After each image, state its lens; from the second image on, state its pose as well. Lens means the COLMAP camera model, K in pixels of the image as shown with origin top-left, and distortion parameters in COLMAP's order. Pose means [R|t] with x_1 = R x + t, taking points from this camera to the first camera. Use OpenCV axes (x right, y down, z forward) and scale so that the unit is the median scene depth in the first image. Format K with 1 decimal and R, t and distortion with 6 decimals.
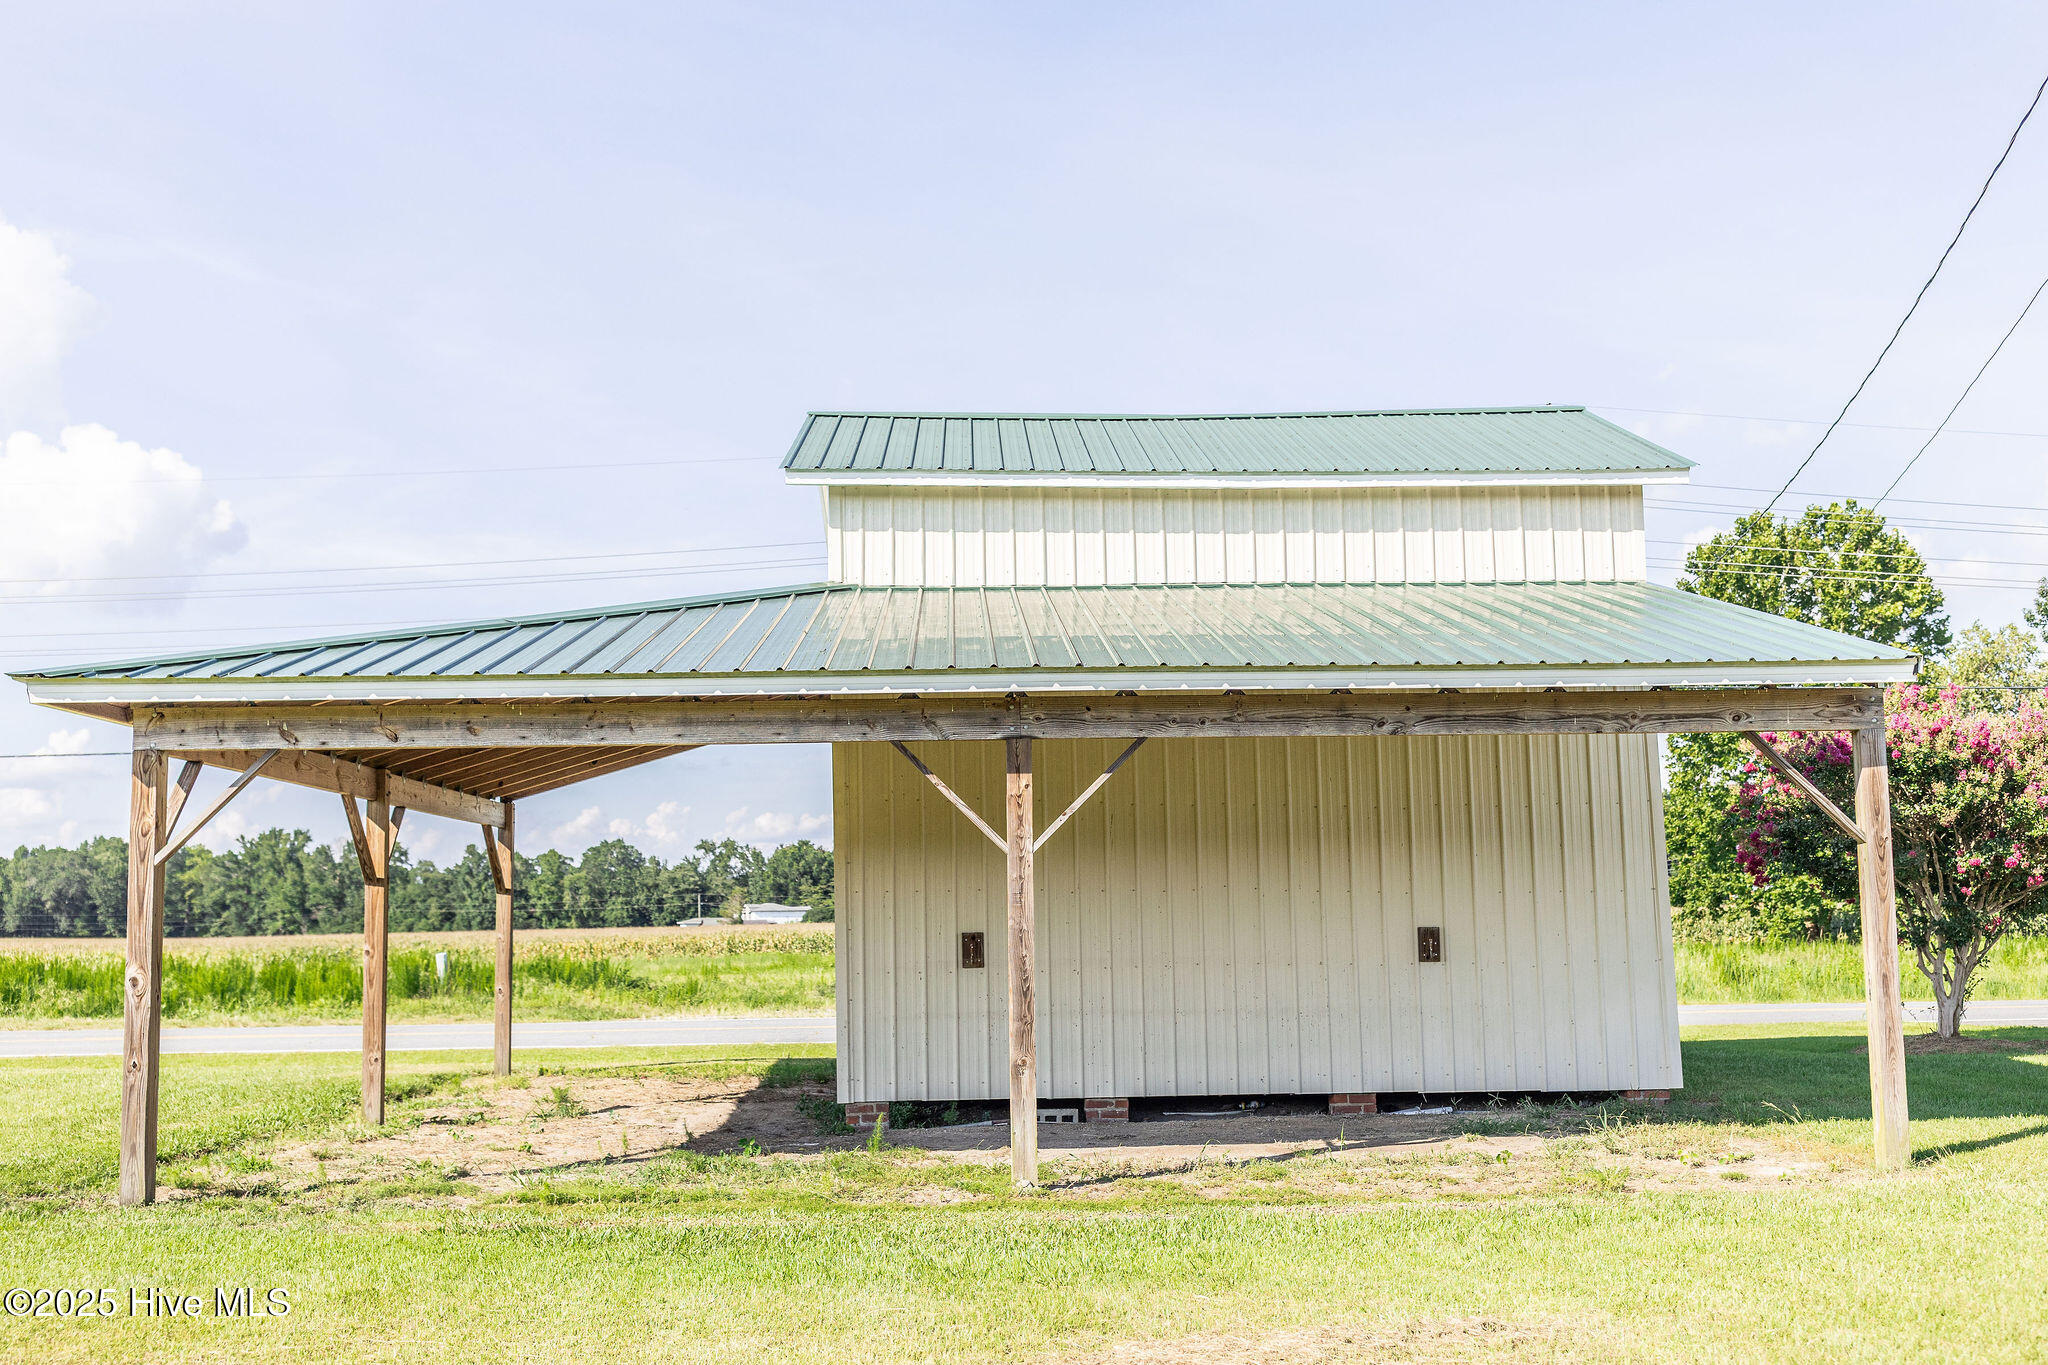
lens RADIAL K [[2081.7, 0, 1024.9], [0, 2081.7, 683.1], [0, 0, 1]] dist [0.077371, 0.000000]
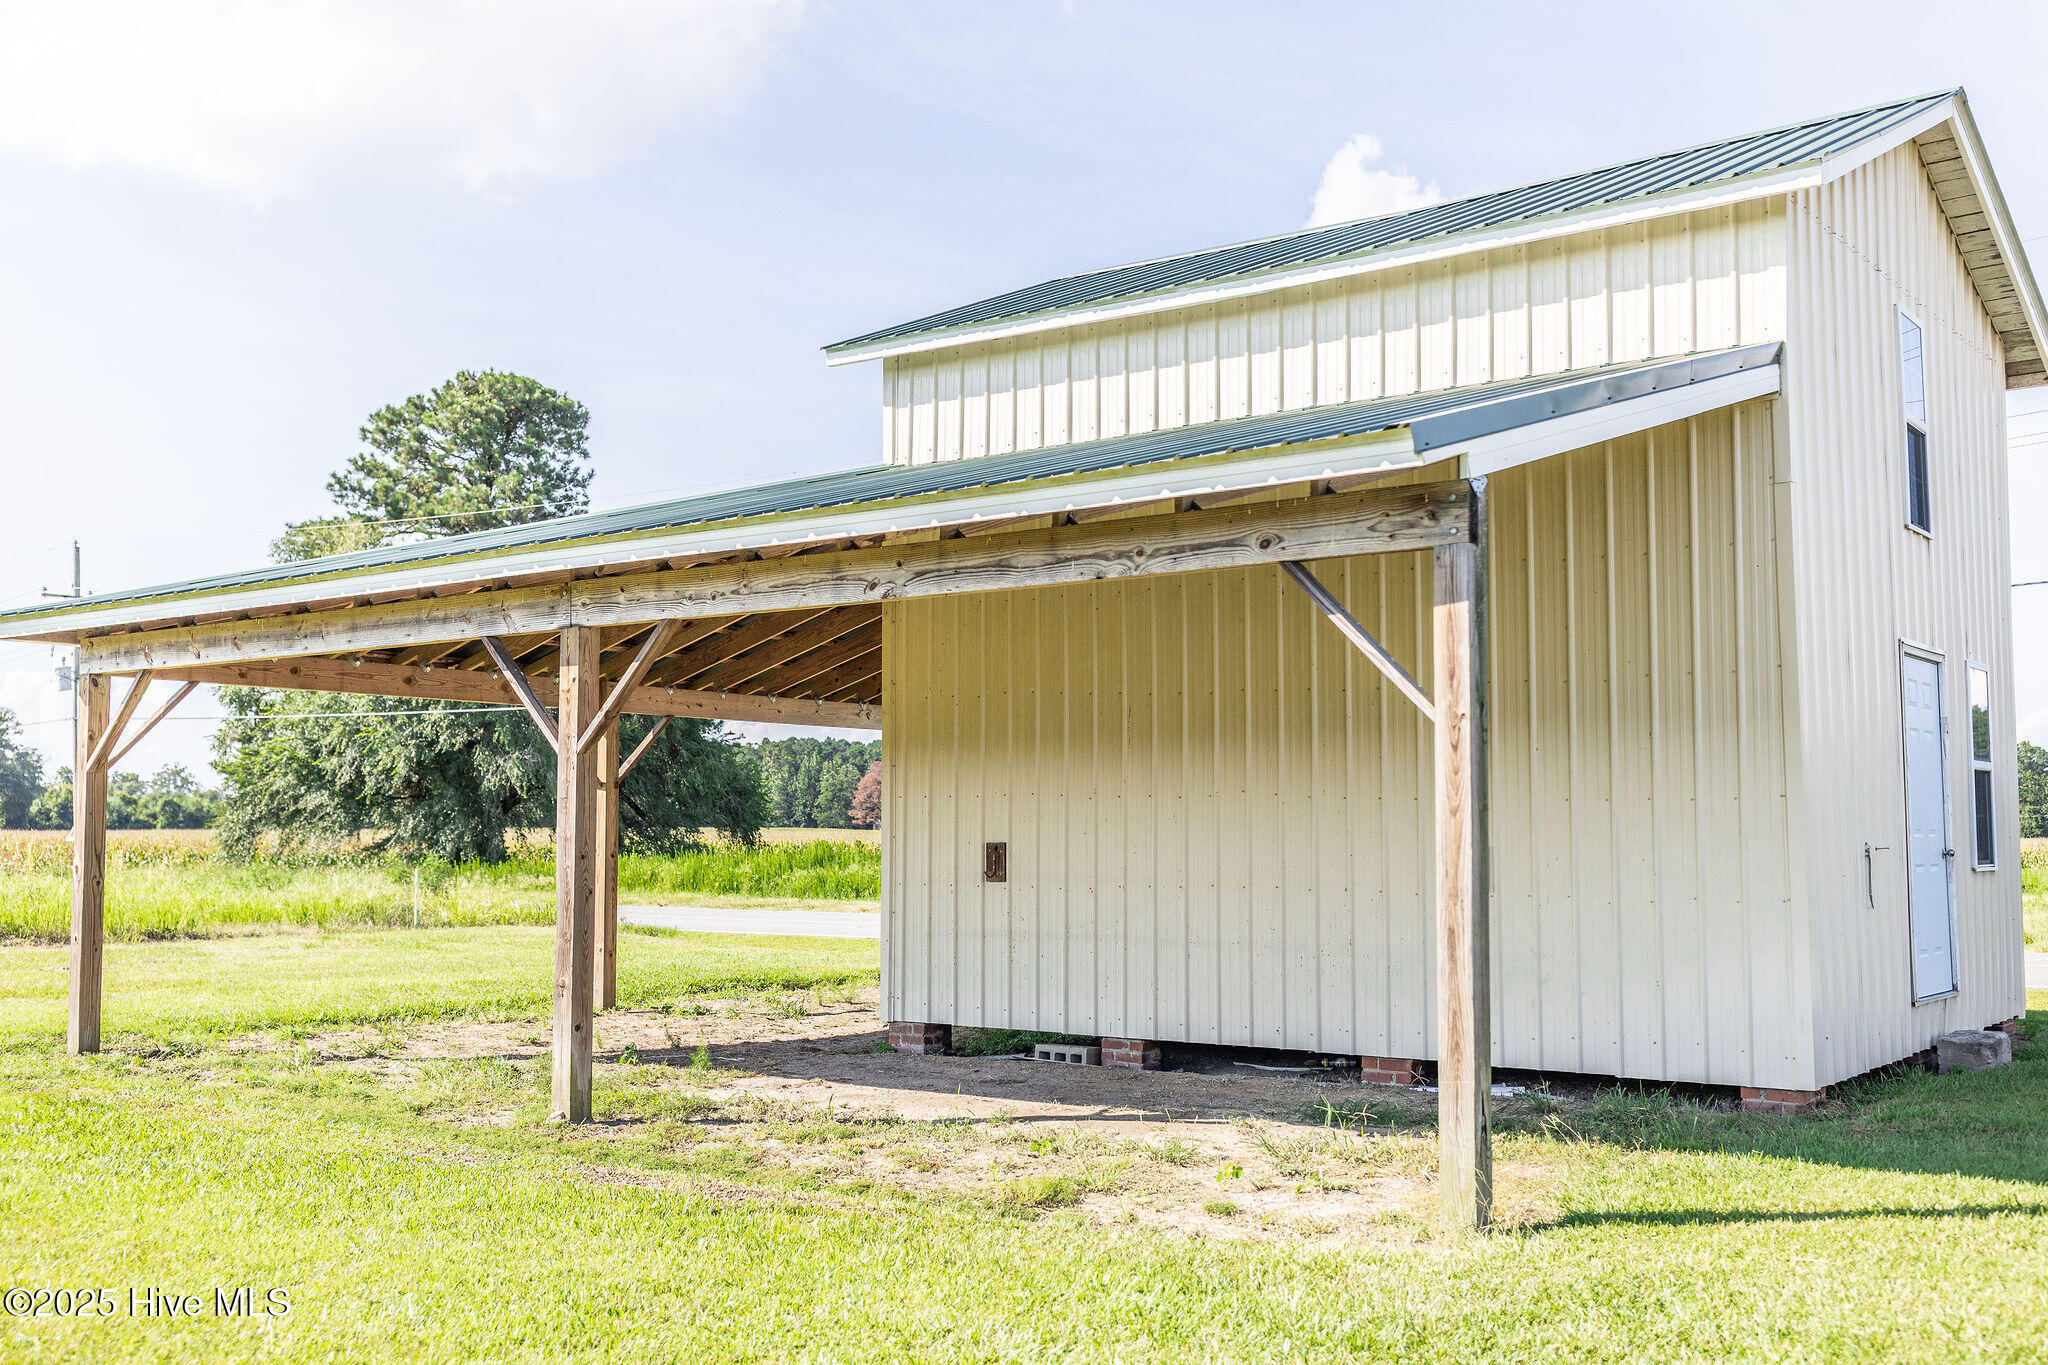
lens RADIAL K [[2081.7, 0, 1024.1], [0, 2081.7, 678.3], [0, 0, 1]] dist [0.077371, 0.000000]
pose [[0.752286, -0.034583, -0.657929, 0.710948], [0.061955, 0.997910, 0.018387, 0.042141], [0.655918, -0.054594, 0.752856, 0.421981]]
